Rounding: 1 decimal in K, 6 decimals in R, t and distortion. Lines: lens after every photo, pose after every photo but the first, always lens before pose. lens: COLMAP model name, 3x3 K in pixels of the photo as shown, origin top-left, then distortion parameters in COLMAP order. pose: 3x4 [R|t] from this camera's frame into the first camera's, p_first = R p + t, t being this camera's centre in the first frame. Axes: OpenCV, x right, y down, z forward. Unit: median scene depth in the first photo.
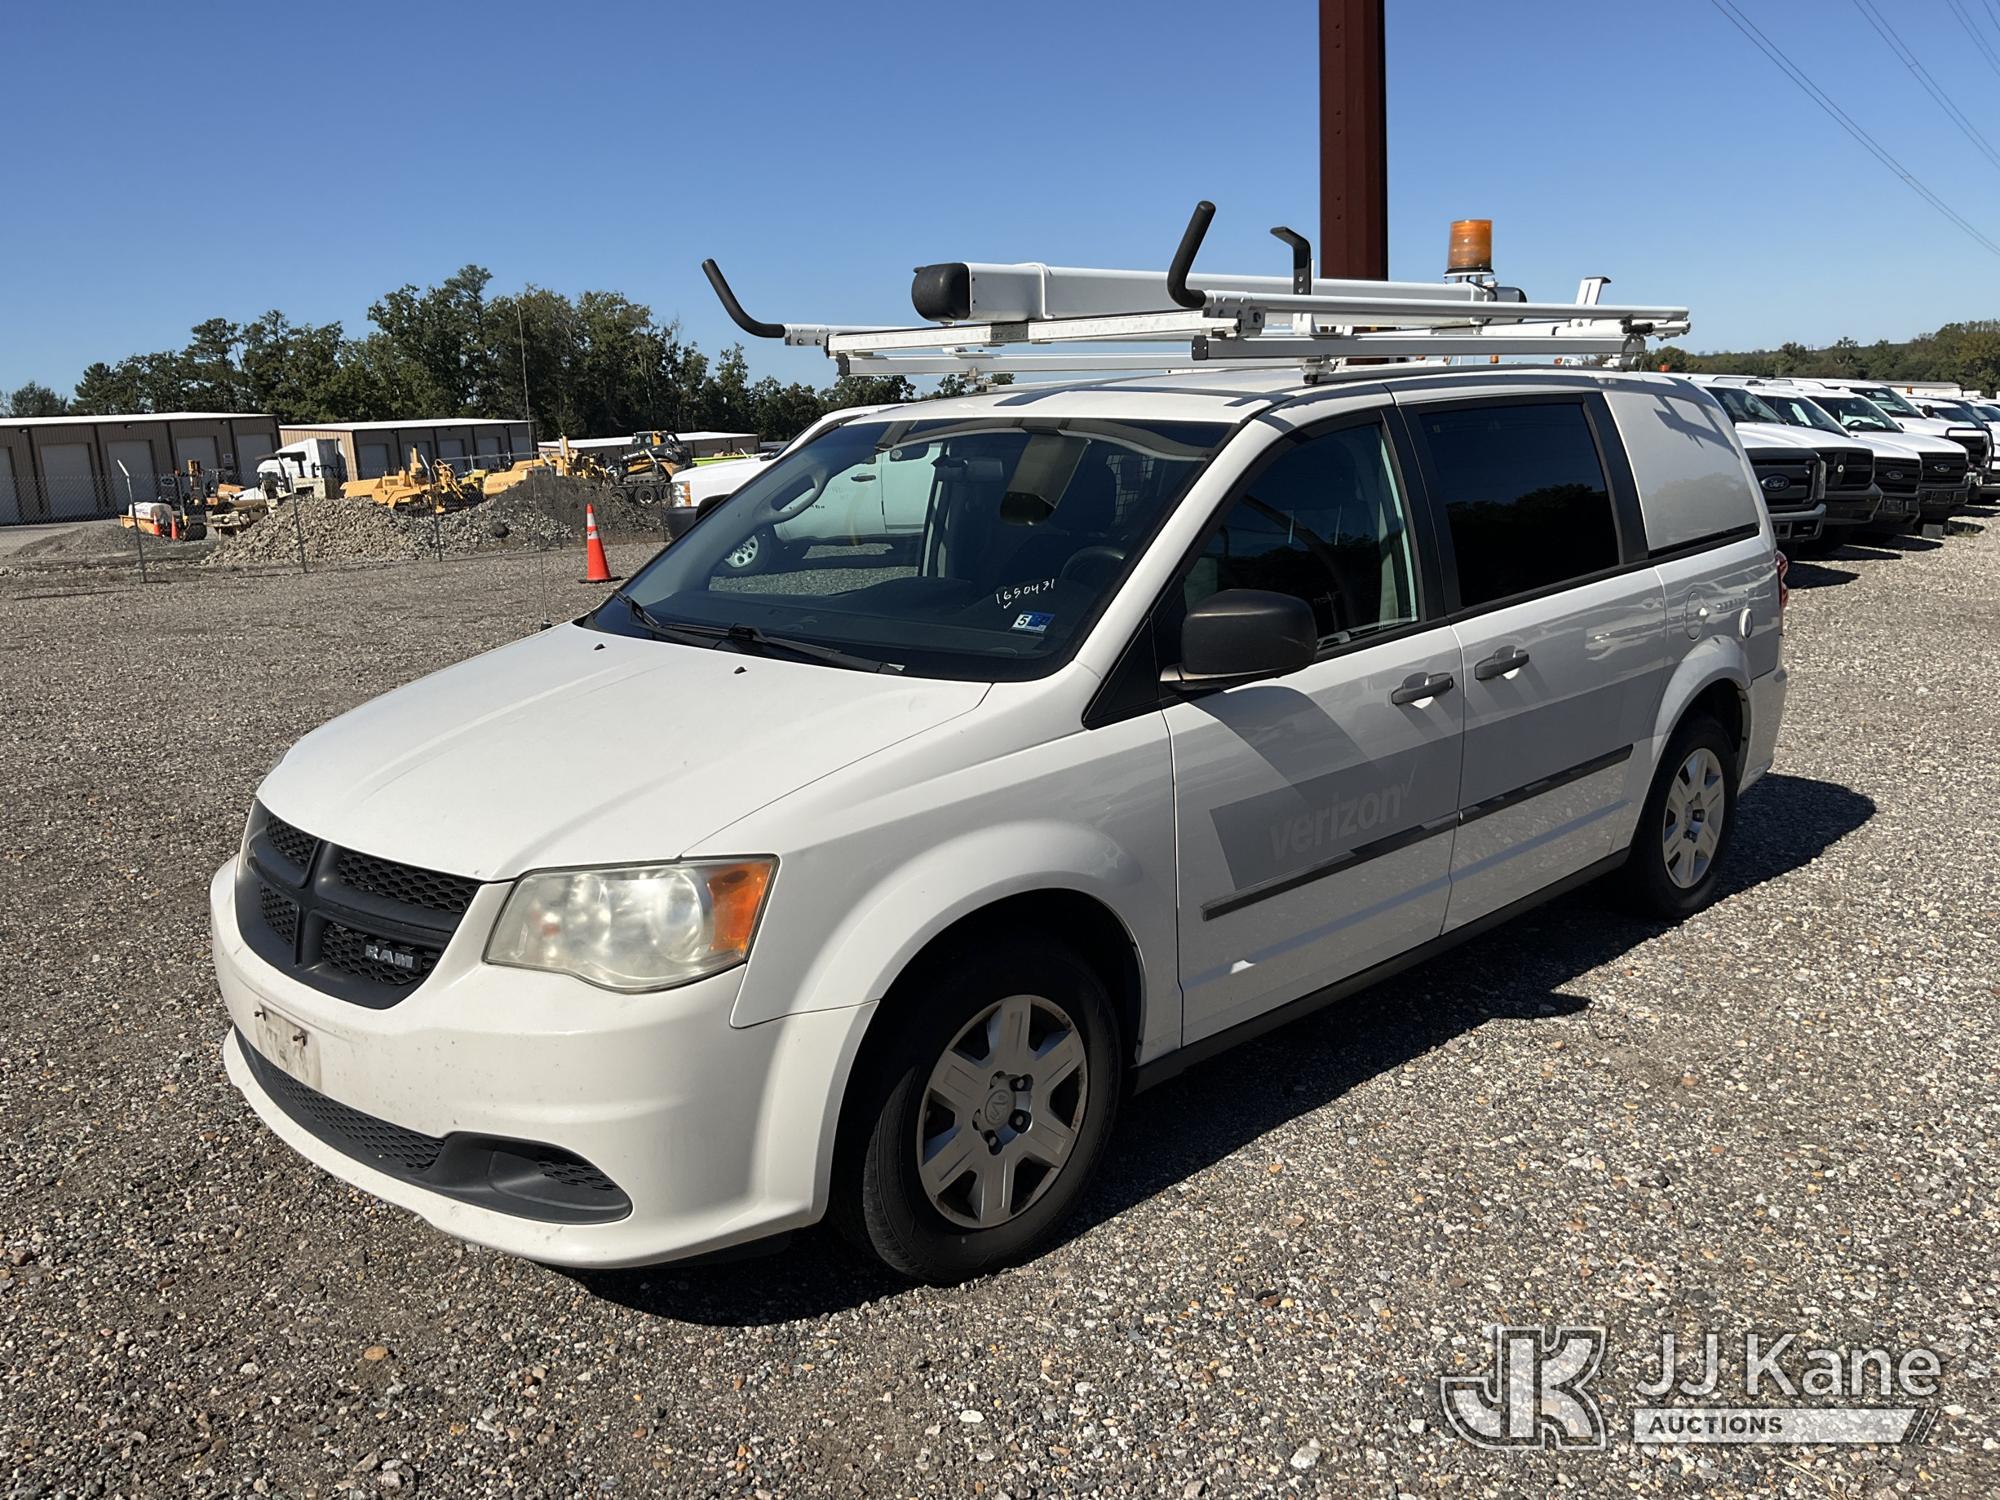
lens RADIAL K [[1615.3, 0, 1000.0], [0, 1615.3, 750.0], [0, 0, 1]] dist [0.034908, 0.001229]
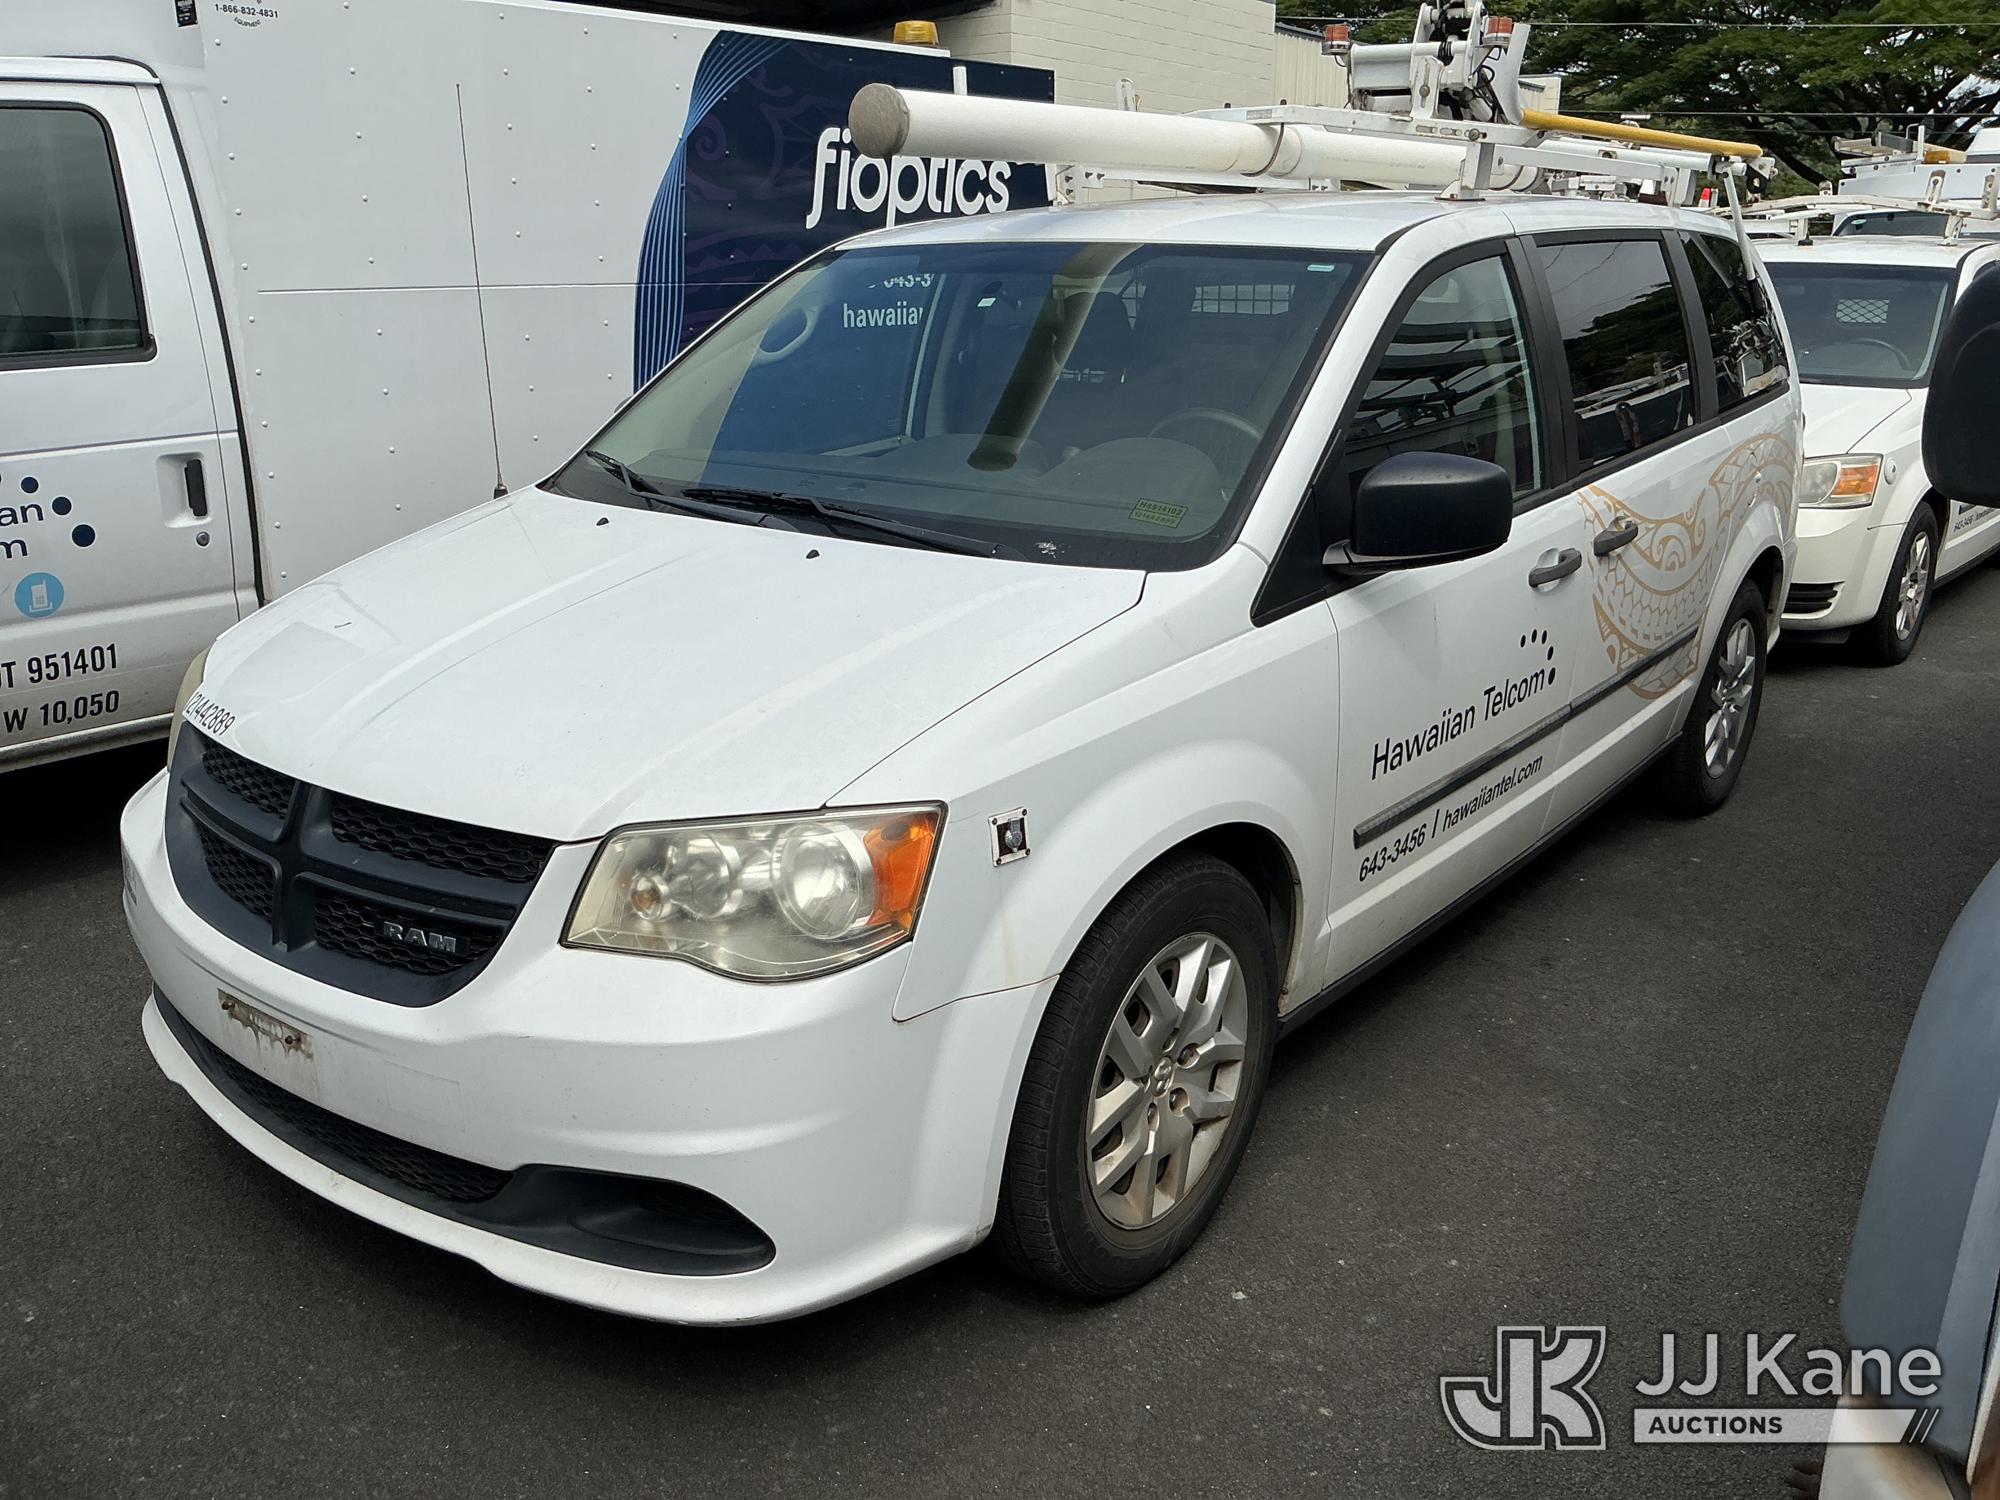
lens RADIAL K [[1615.3, 0, 1000.0], [0, 1615.3, 750.0], [0, 0, 1]] dist [0.034908, 0.001229]
pose [[0.991962, -0.016159, 0.125503, -0.189041], [0.004850, 0.995939, 0.089899, -0.026255], [-0.126446, -0.088568, 0.988012, 0.207166]]
